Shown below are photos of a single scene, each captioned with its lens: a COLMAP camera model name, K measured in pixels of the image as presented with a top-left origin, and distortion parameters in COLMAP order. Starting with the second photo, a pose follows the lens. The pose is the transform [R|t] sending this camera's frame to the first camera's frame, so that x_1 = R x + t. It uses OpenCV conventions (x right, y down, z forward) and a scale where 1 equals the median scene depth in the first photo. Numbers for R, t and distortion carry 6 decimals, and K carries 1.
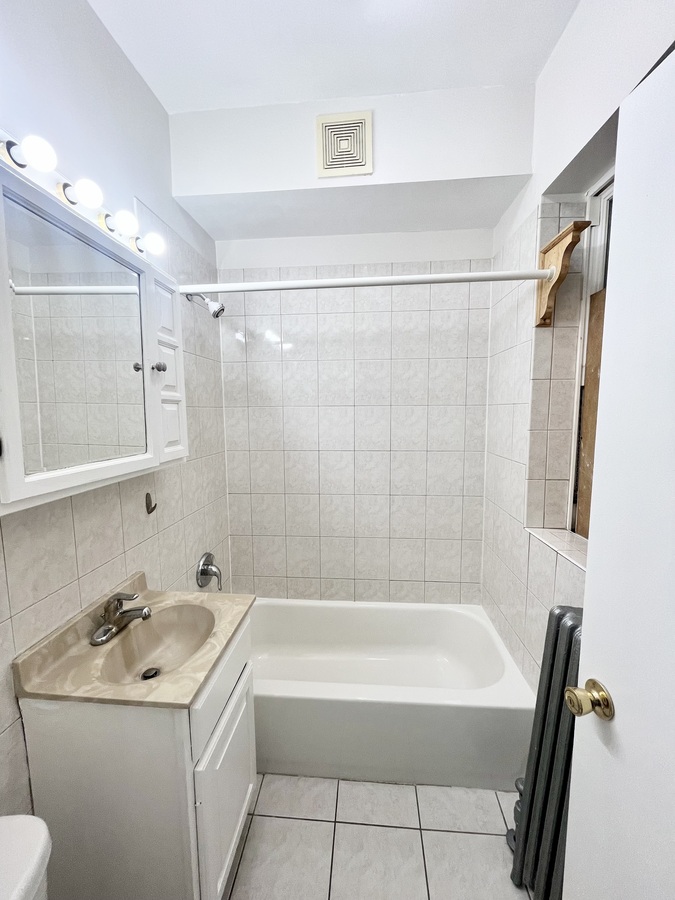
lens RADIAL K [[366.7, 0, 337.5], [0, 366.7, 450.5], [0, 0, 1]] dist [-0.002086, -0.000415]
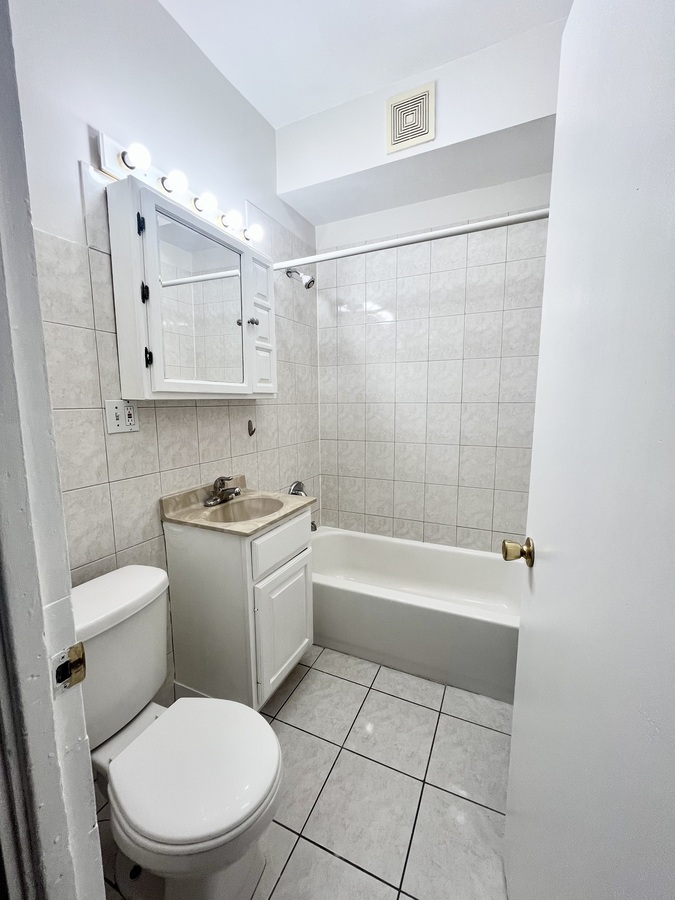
lens RADIAL K [[366.7, 0, 337.4], [0, 366.7, 449.9], [0, 0, 1]] dist [-0.002086, -0.000415]
pose [[0.937522, 0.048509, -0.344527, 0.247499], [-0.037858, 0.998576, 0.037580, 0.151877], [0.345860, -0.022189, 0.938024, -0.160584]]
